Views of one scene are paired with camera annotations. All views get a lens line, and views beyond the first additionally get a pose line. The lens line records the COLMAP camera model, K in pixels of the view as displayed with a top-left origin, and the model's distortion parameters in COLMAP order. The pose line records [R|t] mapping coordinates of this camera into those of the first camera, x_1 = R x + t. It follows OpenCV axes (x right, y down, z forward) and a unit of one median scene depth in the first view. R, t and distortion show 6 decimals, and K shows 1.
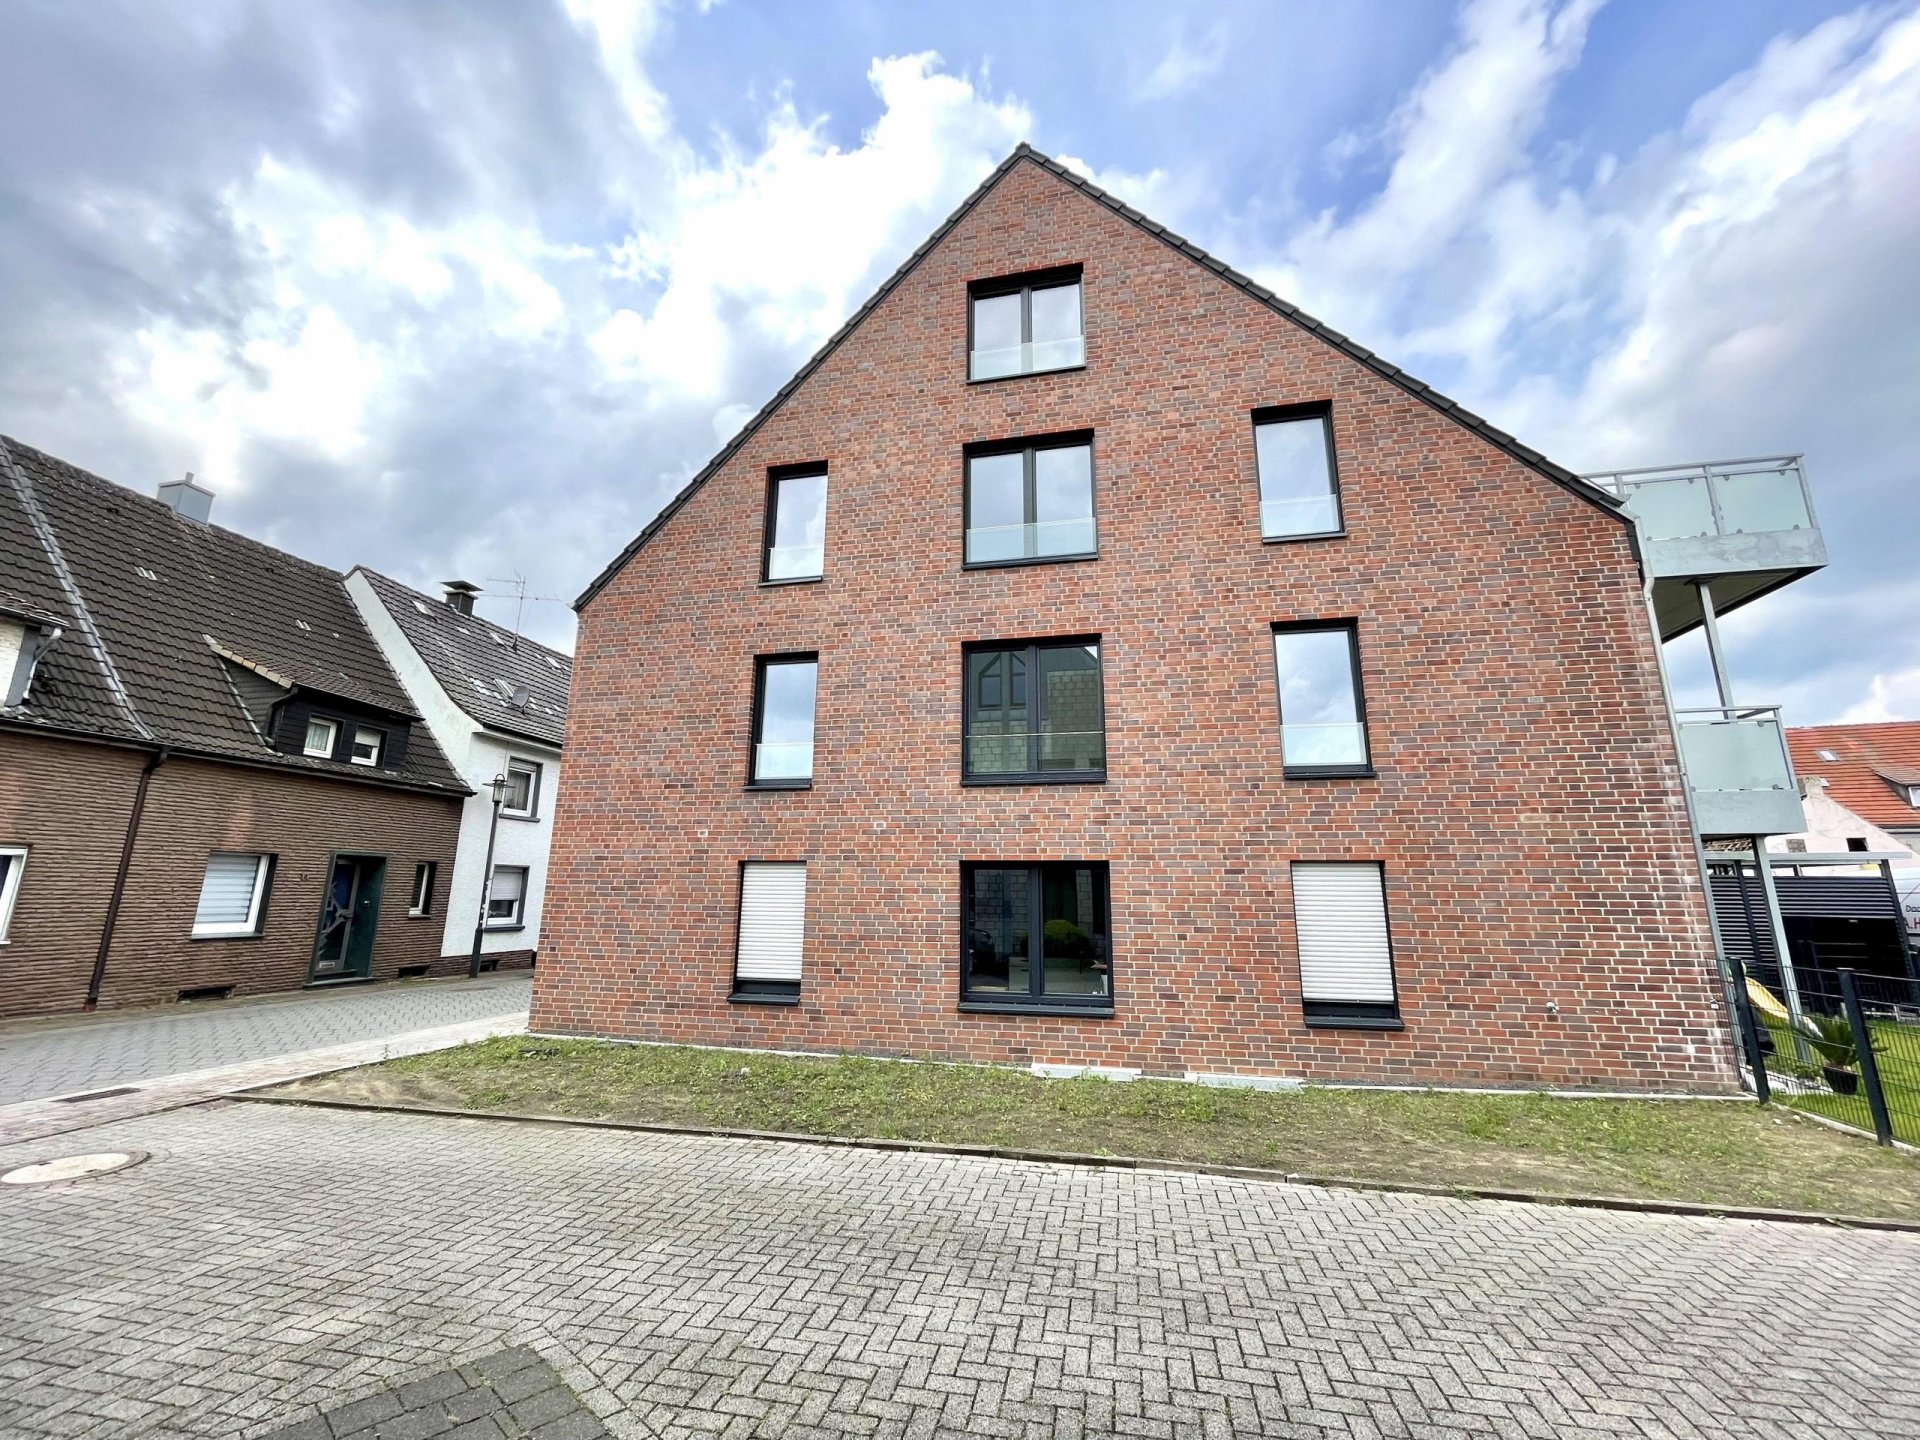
lens RADIAL K [[779.9, 0, 960.1], [0, 779.9, 723.3], [0, 0, 1]] dist [-0.004597, 0.000389]
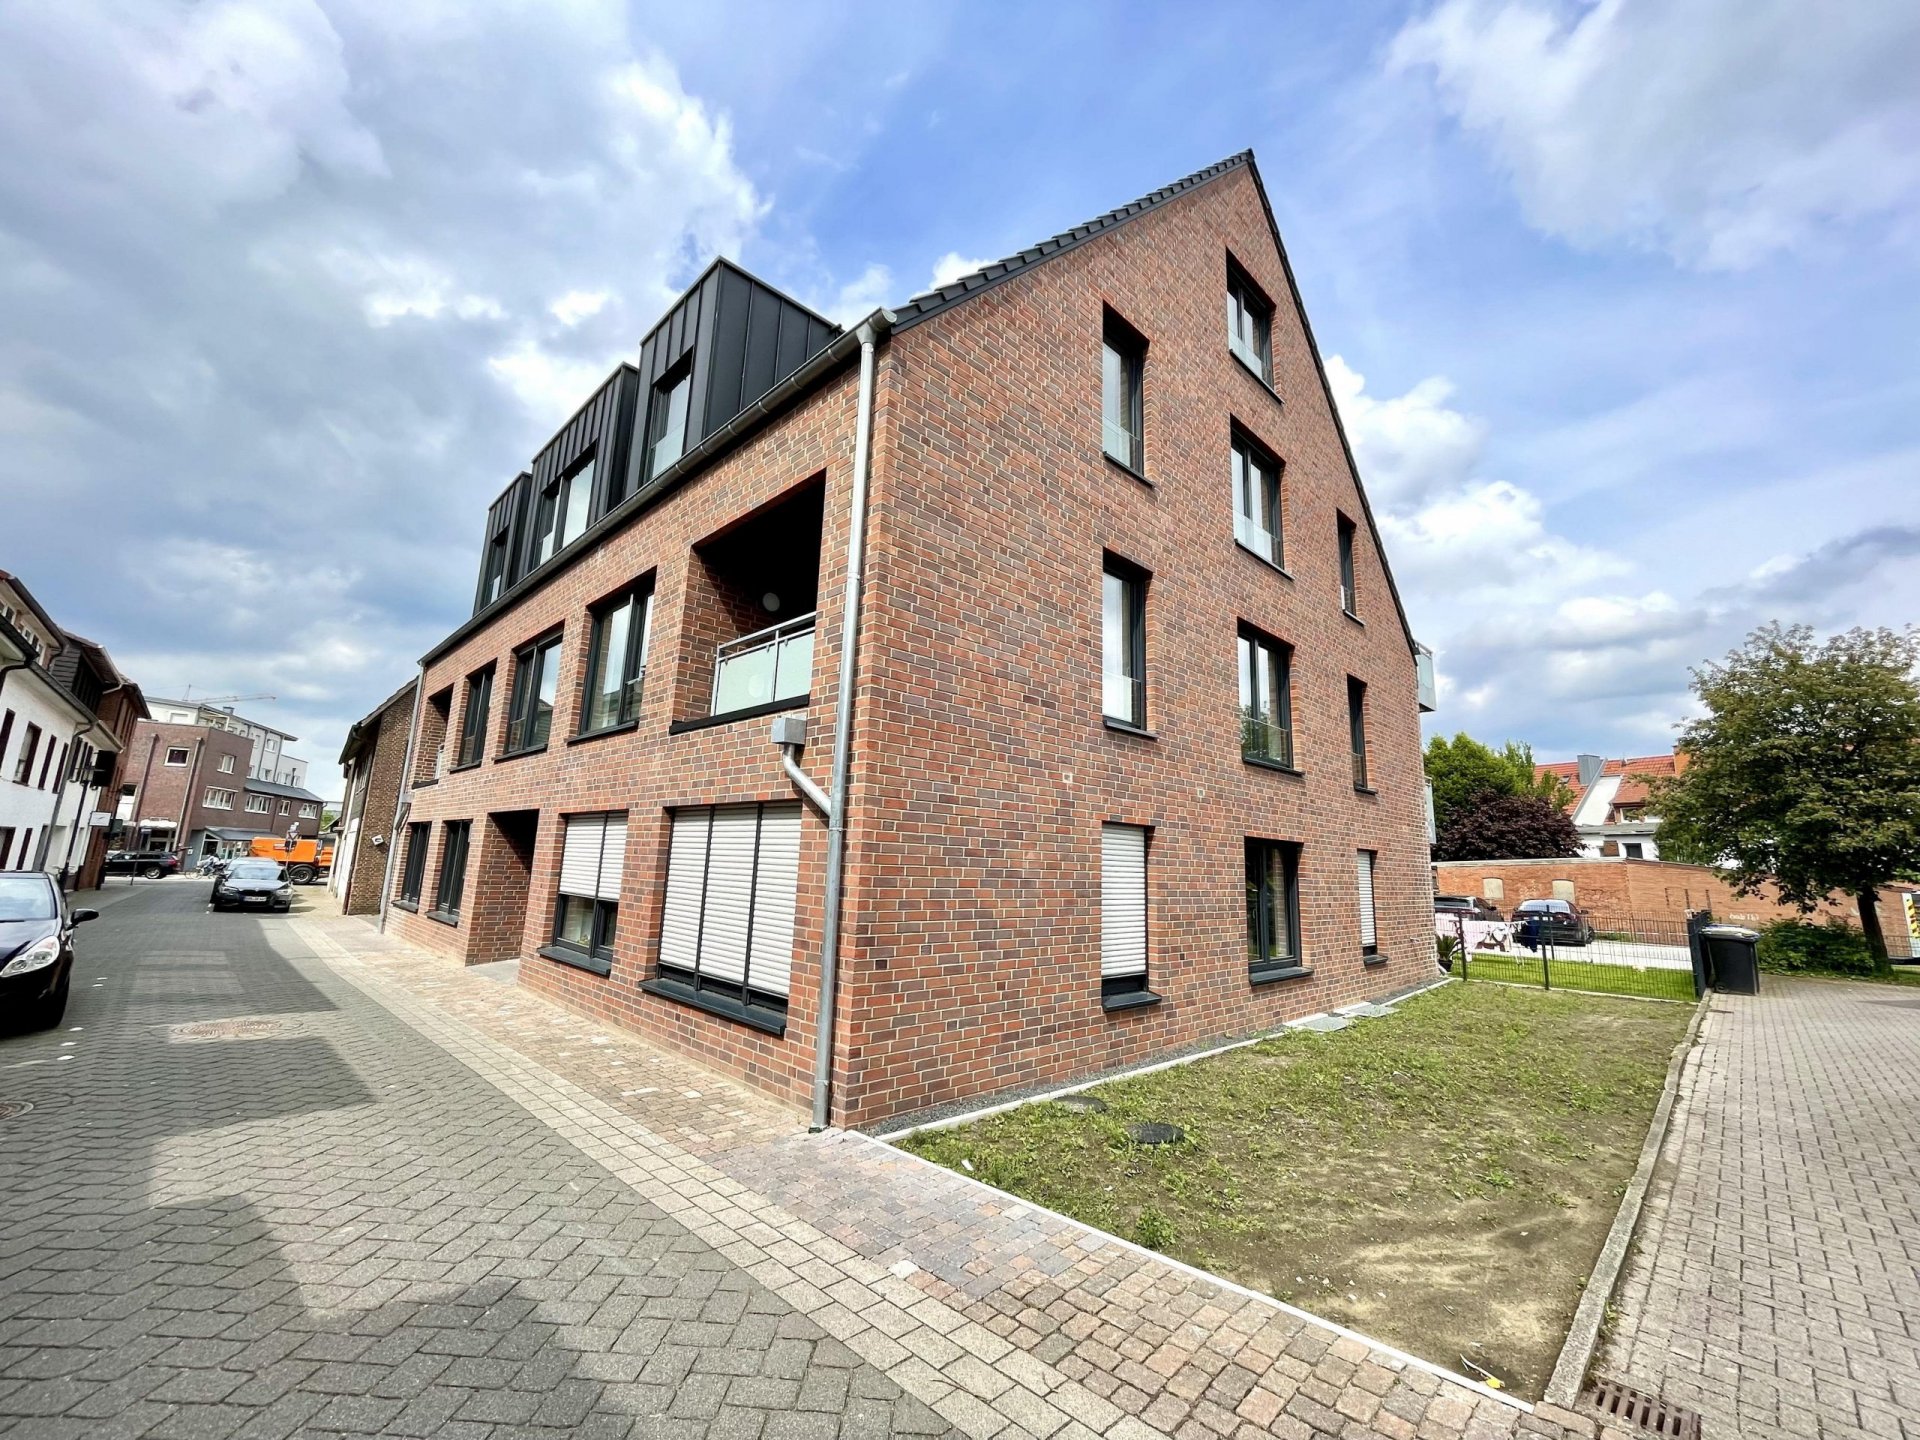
lens RADIAL K [[779.9, 0, 946.1], [0, 779.9, 719.6], [0, 0, 1]] dist [-0.004597, 0.000389]
pose [[0.547157, 0.162284, 0.821147, -0.972151], [-0.212751, 0.975770, -0.051080, 0.149691], [-0.809541, -0.146751, 0.568426, 0.703905]]
